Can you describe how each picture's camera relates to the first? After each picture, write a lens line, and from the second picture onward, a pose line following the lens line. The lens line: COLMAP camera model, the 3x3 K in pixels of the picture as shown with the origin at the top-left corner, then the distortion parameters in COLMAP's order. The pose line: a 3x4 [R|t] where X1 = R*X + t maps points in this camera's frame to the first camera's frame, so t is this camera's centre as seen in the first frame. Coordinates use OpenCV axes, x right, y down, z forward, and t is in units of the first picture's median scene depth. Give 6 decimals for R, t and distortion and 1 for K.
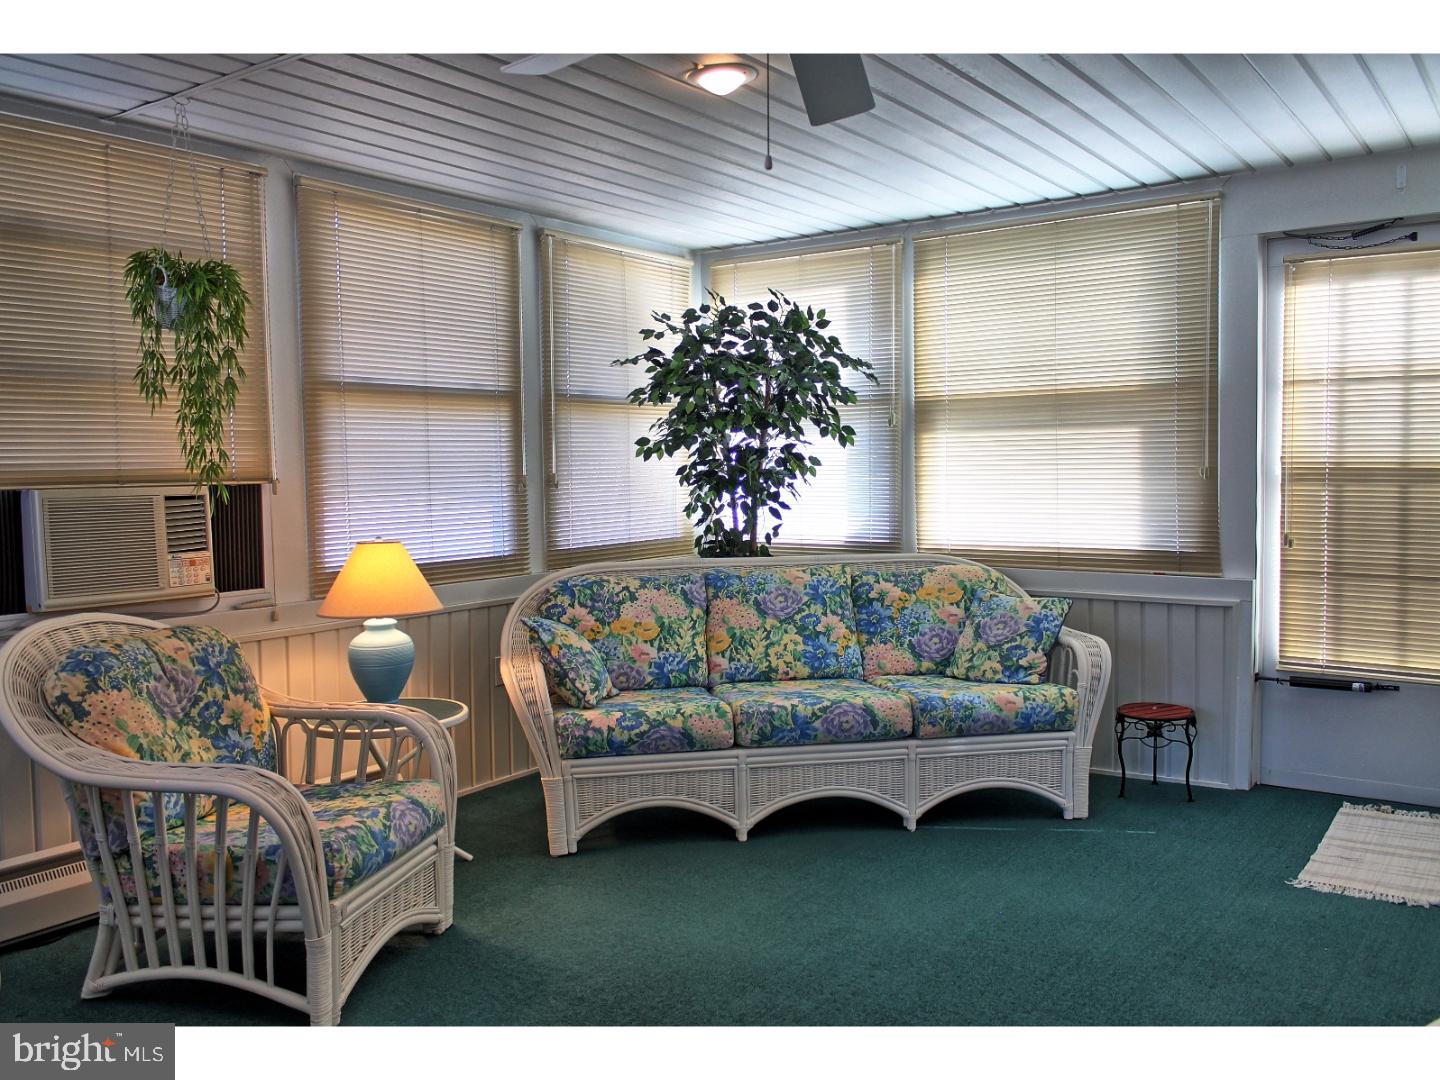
lens RADIAL K [[1171.4, 0, 725.3], [0, 1171.4, 532.2], [0, 0, 1]] dist [0.049258, -0.079682]
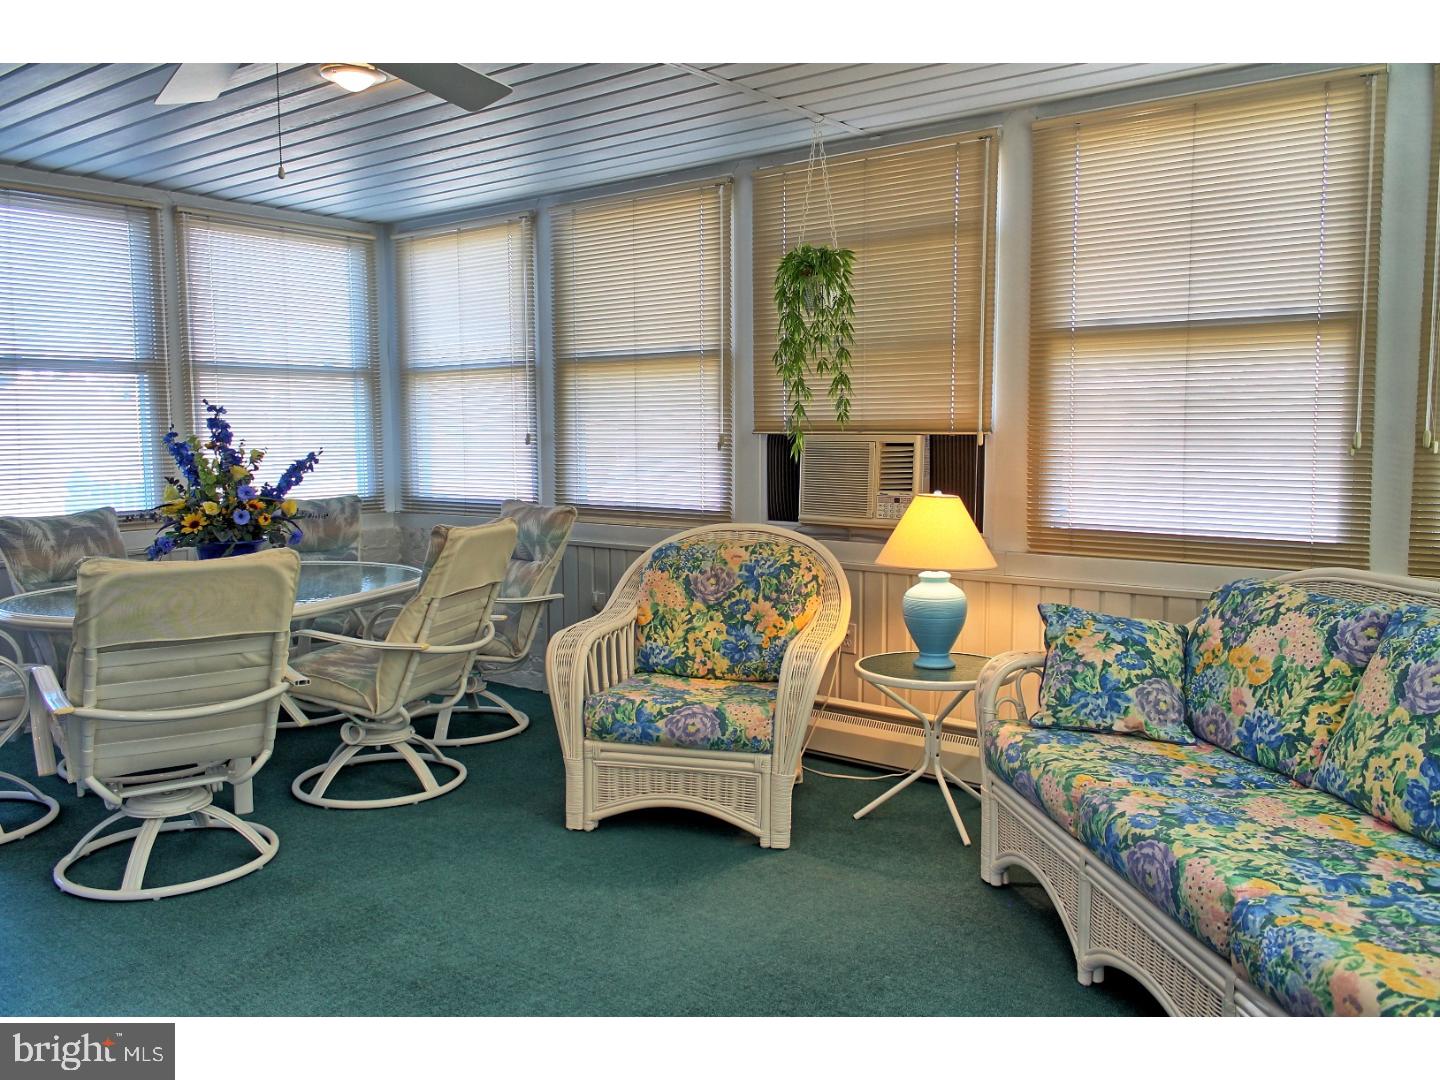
lens RADIAL K [[1171.4, 0, 725.3], [0, 1171.4, 532.2], [0, 0, 1]] dist [0.049258, -0.079682]
pose [[-0.031553, 0.112036, -0.993203, 0.680952], [-0.050413, 0.992255, 0.113531, -0.062678], [0.998230, 0.053653, -0.025661, 0.809955]]
